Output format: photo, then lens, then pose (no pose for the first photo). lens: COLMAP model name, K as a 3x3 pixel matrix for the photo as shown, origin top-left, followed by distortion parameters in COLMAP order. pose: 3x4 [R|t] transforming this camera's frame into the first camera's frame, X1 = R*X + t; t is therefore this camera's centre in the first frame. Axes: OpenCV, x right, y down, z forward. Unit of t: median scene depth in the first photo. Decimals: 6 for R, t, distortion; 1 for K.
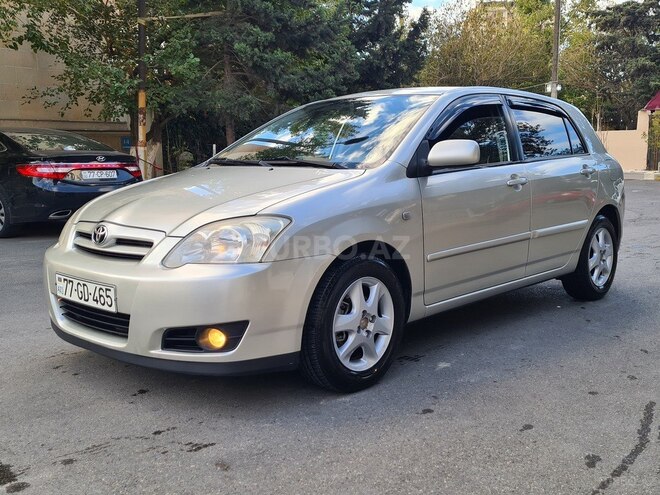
lens RADIAL K [[755.1, 0, 347.6], [0, 755.1, 239.2], [0, 0, 1]] dist [0.049992, 0.000000]
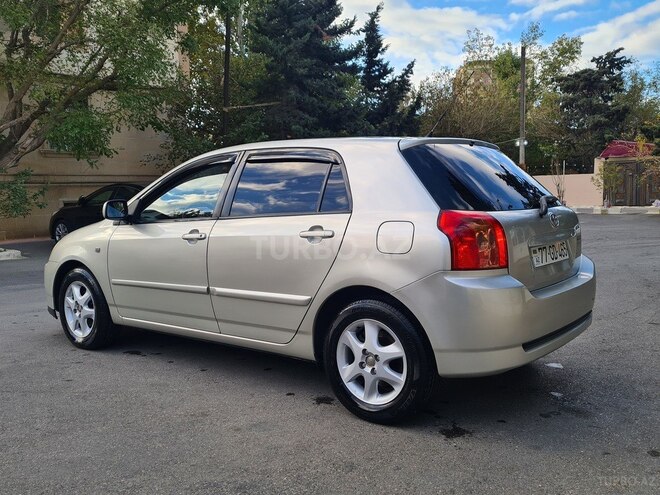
lens RADIAL K [[755.1, 0, 335.7], [0, 755.1, 243.3], [0, 0, 1]] dist [0.049992, 0.000000]
pose [[0.999835, -0.012724, -0.012988, -0.020259], [0.012084, 0.998763, -0.048225, 0.020720], [0.013586, 0.048060, 0.998752, -0.208262]]
